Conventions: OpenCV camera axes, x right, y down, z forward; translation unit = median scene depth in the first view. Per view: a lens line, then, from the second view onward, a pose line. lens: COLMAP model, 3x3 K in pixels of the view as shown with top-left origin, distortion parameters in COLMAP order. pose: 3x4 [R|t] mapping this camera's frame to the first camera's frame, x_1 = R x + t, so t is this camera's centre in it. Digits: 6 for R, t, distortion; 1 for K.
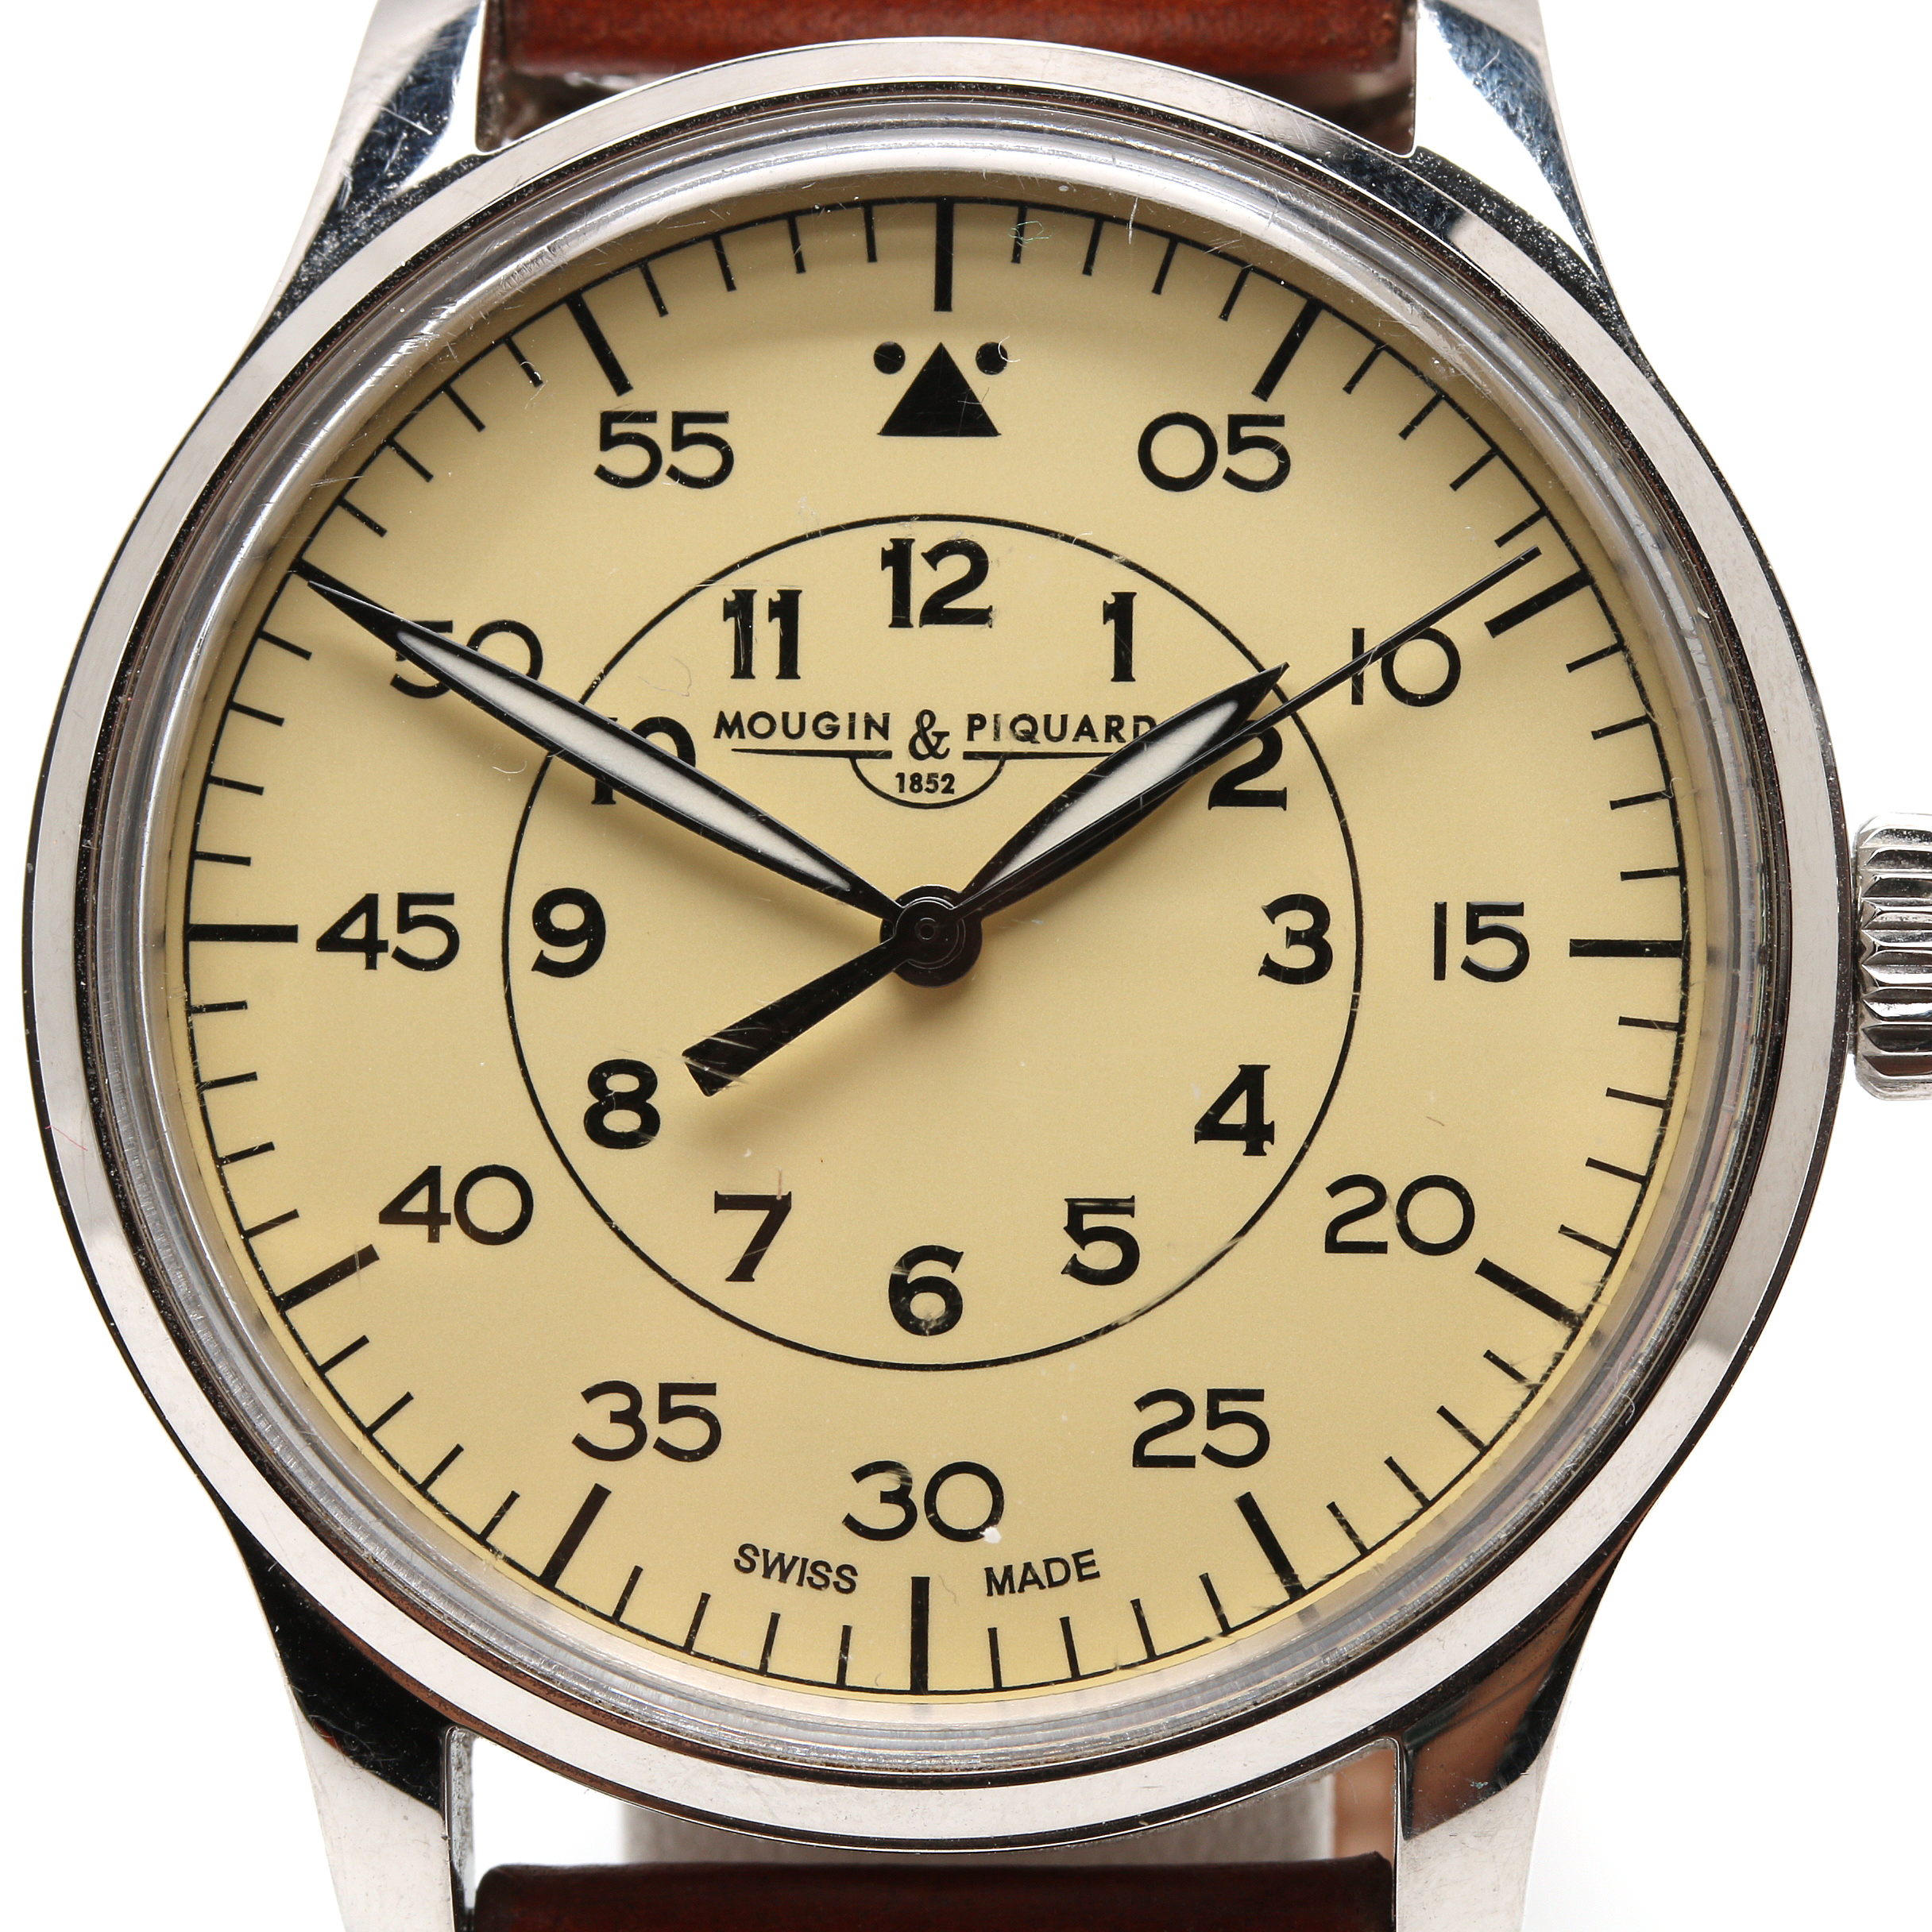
lens RADIAL K [[10179.3, 0, 968.9], [0, 10179.3, 963.3], [0, 0, 1]] dist [-0.249898, 0.000000]
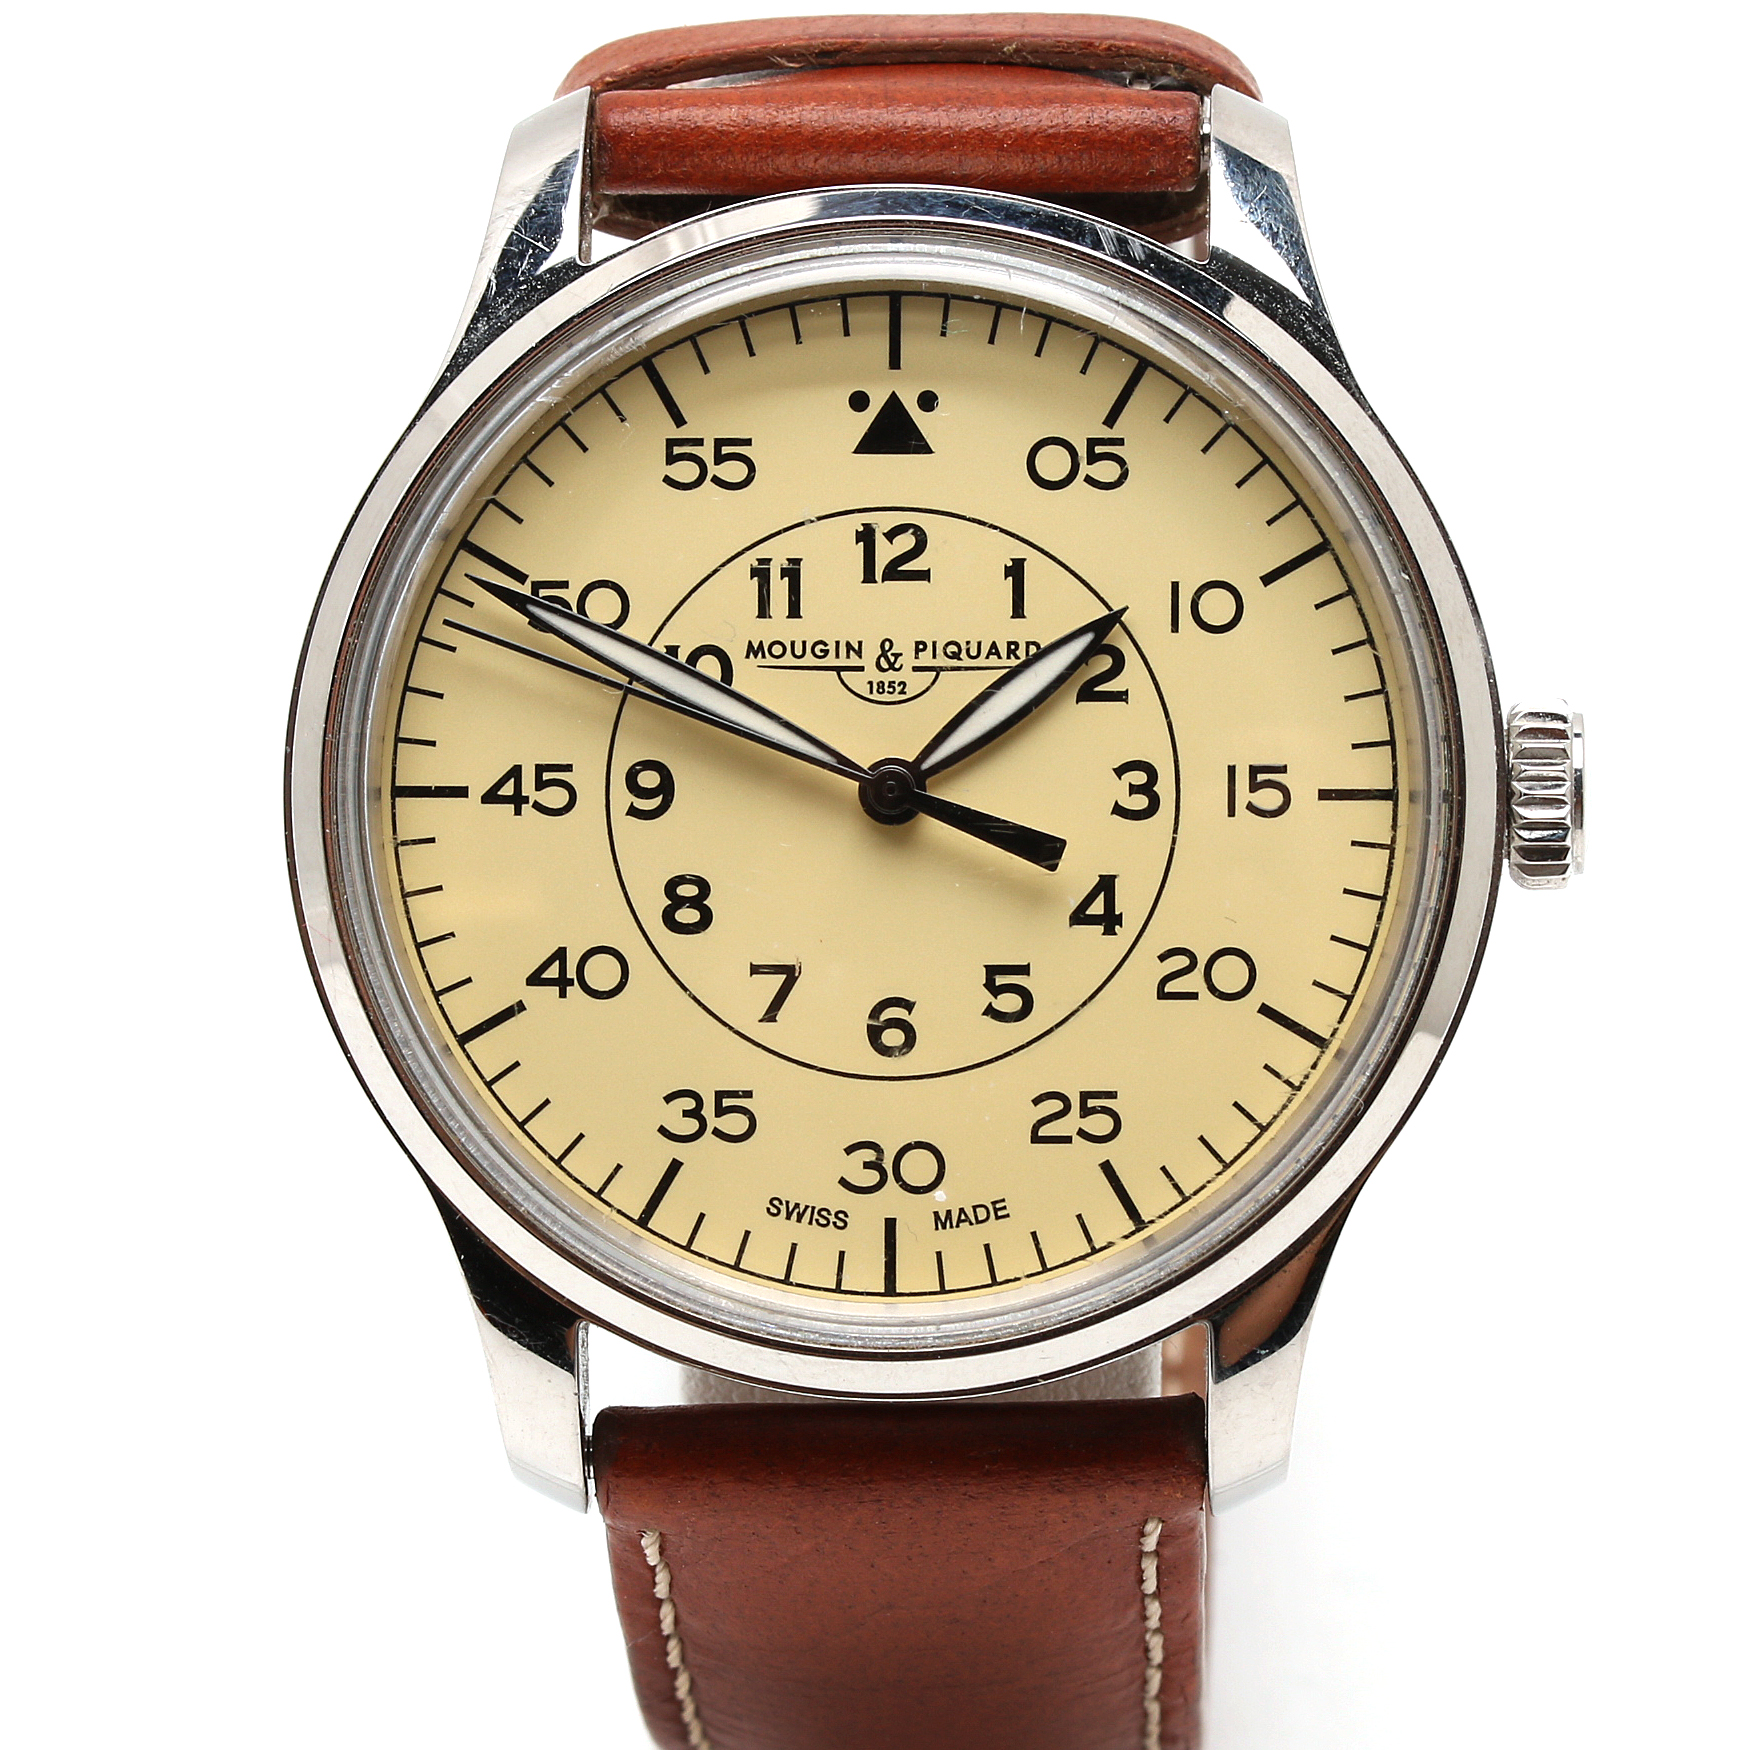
lens RADIAL K [[9220.4, 0, 873.1], [0, 9220.4, 876.5], [0, 0, 1]] dist [-0.249898, 0.000000]
pose [[0.999892, -0.011569, 0.009098, -0.019027], [0.011029, 0.998296, 0.057306, -0.067845], [-0.009746, -0.057200, 0.998315, -0.356559]]
